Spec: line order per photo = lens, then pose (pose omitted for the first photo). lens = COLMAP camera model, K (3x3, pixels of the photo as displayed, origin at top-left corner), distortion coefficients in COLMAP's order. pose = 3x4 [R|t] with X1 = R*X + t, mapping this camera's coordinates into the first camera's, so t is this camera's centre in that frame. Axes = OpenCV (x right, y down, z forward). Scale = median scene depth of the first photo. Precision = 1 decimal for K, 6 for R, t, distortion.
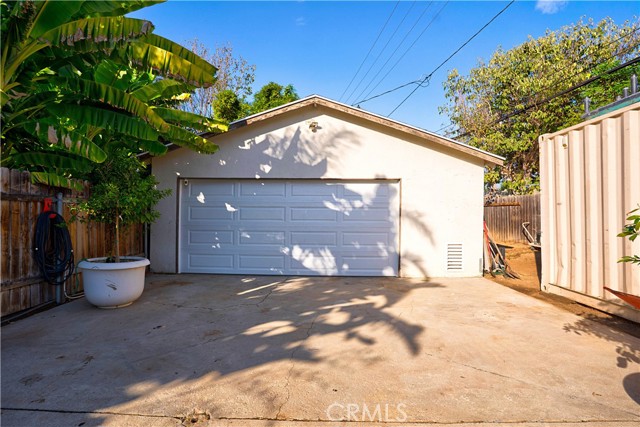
lens RADIAL K [[313.8, 0, 320.0], [0, 313.8, 213.5], [0, 0, 1]] dist [-0.074235, 0.033410]
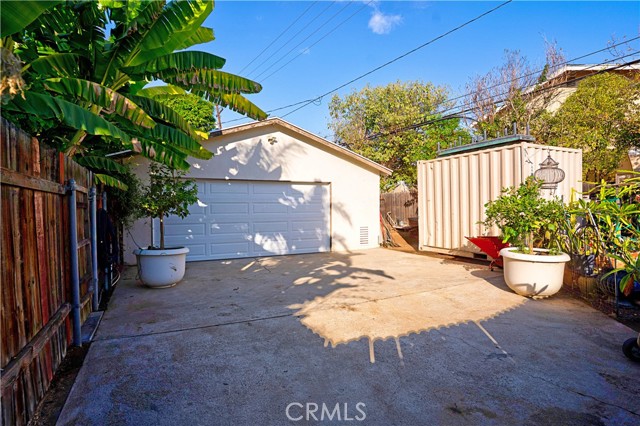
lens RADIAL K [[313.8, 0, 320.0], [0, 313.8, 213.0], [0, 0, 1]] dist [-0.074235, 0.033410]
pose [[0.886864, -0.020740, 0.461564, -0.441544], [0.011761, 0.999682, 0.022322, -0.004594], [-0.461880, -0.014368, 0.886826, -0.235944]]
